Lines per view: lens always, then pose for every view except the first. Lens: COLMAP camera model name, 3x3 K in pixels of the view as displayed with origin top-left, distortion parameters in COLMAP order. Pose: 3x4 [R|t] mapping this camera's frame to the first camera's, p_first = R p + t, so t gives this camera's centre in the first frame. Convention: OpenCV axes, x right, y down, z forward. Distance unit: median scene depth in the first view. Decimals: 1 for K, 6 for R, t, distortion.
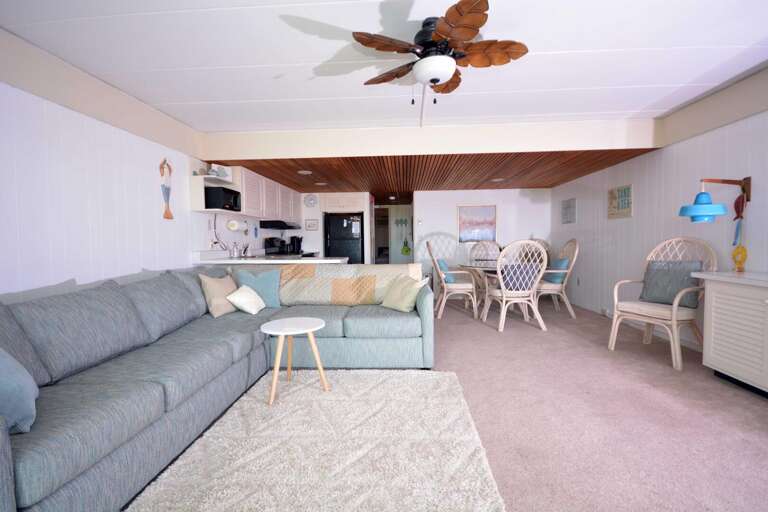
lens RADIAL K [[344.3, 0, 383.2], [0, 344.3, 251.4], [0, 0, 1]] dist [-0.002573, -0.000089]
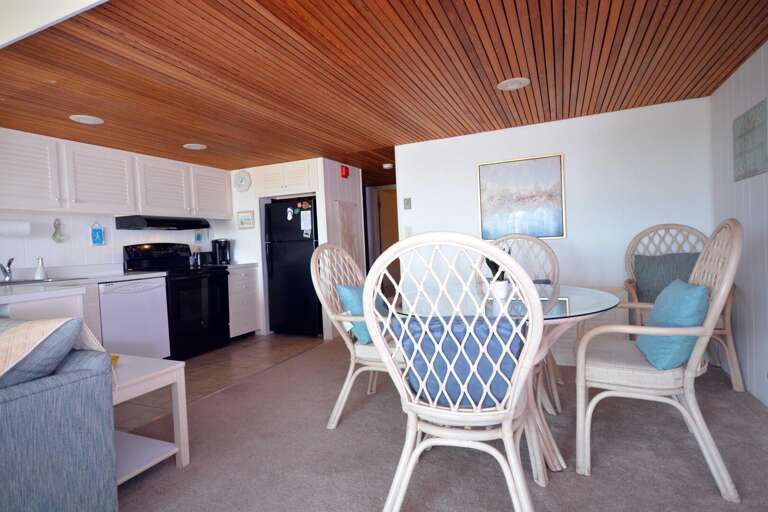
lens RADIAL K [[407.4, 0, 384.0], [0, 407.4, 254.8], [0, 0, 1]] dist [0.020801, 0.000644]
pose [[0.939492, -0.023622, -0.341756, 0.439536], [0.026774, 0.999631, 0.004509, -0.017427], [0.341523, -0.013386, 0.939778, 0.623546]]
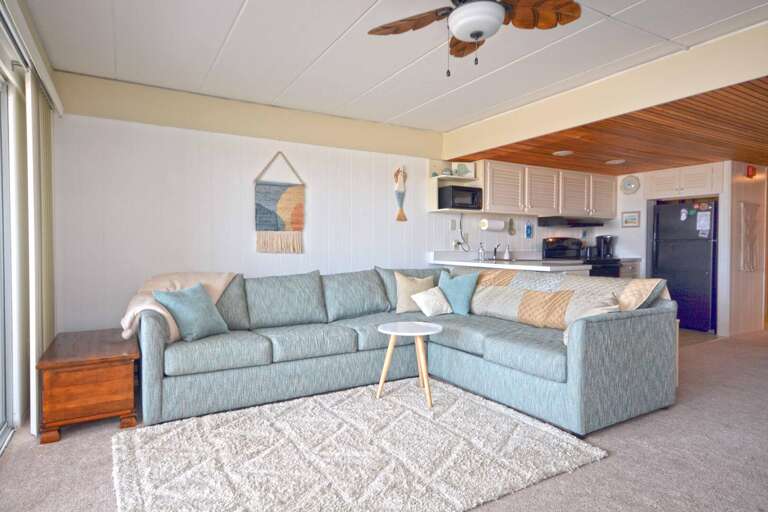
lens RADIAL K [[439.4, 0, 384.5], [0, 439.4, 253.4], [0, 0, 1]] dist [0.013868, 0.005545]
pose [[0.563004, 0.026422, -0.826032, 0.402273], [-0.031118, 0.999458, 0.010760, -0.003721], [0.825868, 0.019647, 0.563520, 0.133160]]
